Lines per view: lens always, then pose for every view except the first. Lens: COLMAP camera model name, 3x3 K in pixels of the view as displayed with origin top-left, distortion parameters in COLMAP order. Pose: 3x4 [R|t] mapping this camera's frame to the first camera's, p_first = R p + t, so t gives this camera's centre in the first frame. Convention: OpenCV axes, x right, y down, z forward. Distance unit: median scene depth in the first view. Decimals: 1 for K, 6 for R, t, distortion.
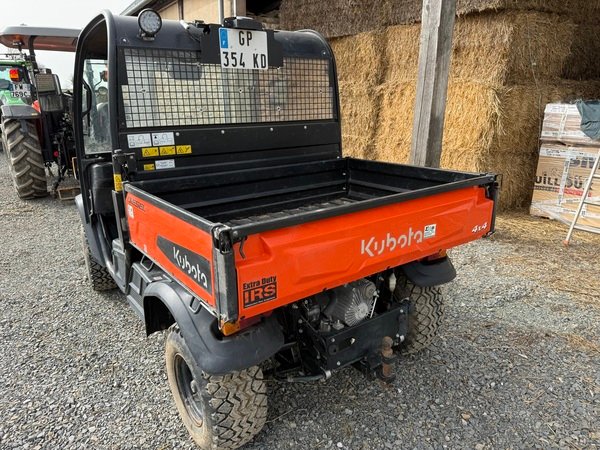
lens RADIAL K [[419.0, 0, 304.8], [0, 419.0, 225.1], [0, 0, 1]] dist [0.048209, -0.070525]
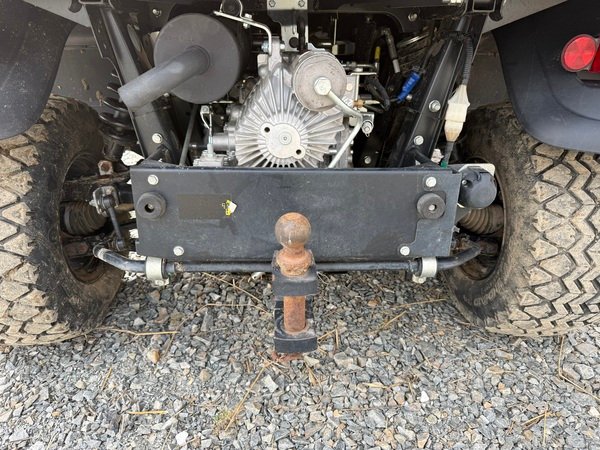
lens RADIAL K [[419.0, 0, 304.8], [0, 419.0, 225.1], [0, 0, 1]] dist [0.048209, -0.070525]
pose [[0.830709, 0.257014, -0.493827, 0.279209], [-0.183374, 0.963875, 0.193184, 0.166584], [0.525639, -0.069925, 0.847829, 0.581673]]
